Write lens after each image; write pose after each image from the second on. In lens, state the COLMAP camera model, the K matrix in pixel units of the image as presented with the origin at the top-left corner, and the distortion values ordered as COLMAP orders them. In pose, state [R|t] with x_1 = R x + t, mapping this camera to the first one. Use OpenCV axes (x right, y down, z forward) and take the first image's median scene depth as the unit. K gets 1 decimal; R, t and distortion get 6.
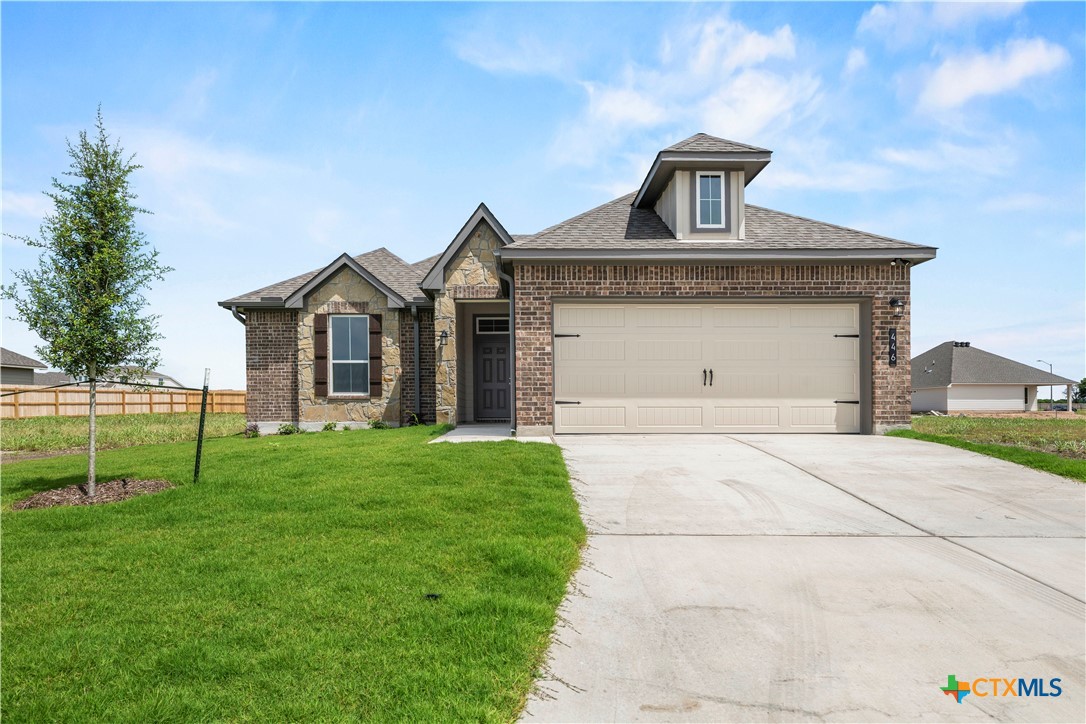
lens RADIAL K [[586.5, 0, 611.4], [0, 586.5, 399.0], [0, 0, 1]] dist [-0.000547, 0.001888]
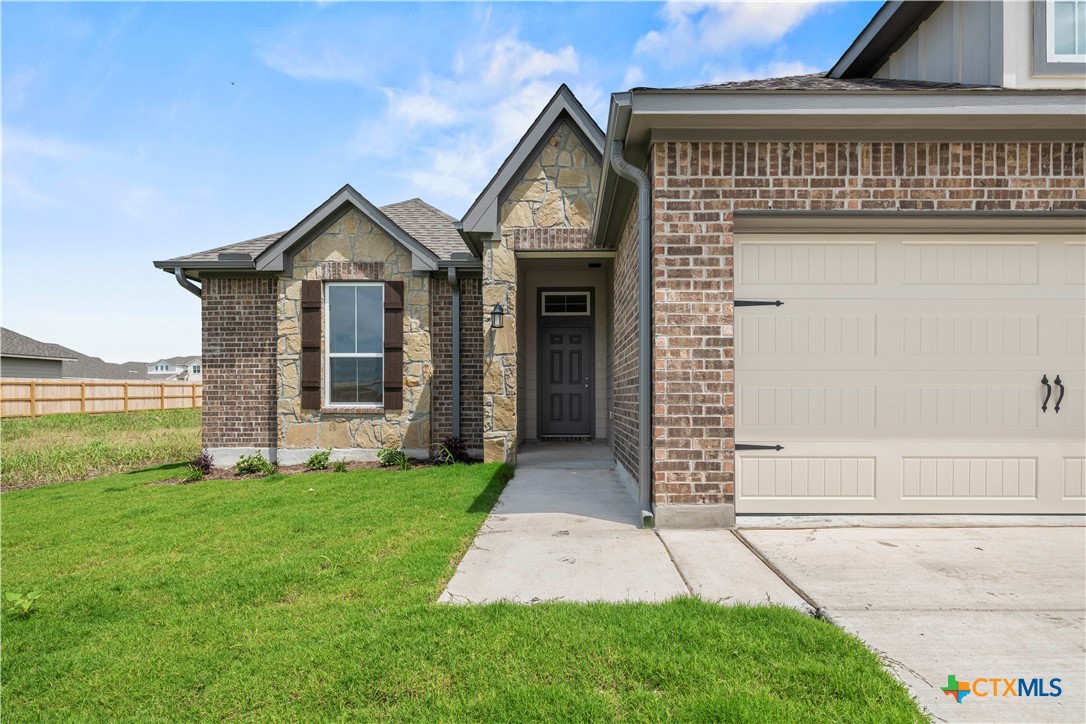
lens RADIAL K [[568.1, 0, 579.2], [0, 568.1, 391.7], [0, 0, 1]] dist [-0.000370, -0.000856]
pose [[0.991203, 0.011917, -0.131812, -0.123861], [-0.011184, 0.999918, 0.006302, -0.031273], [0.131876, -0.004773, 0.991255, 0.430233]]
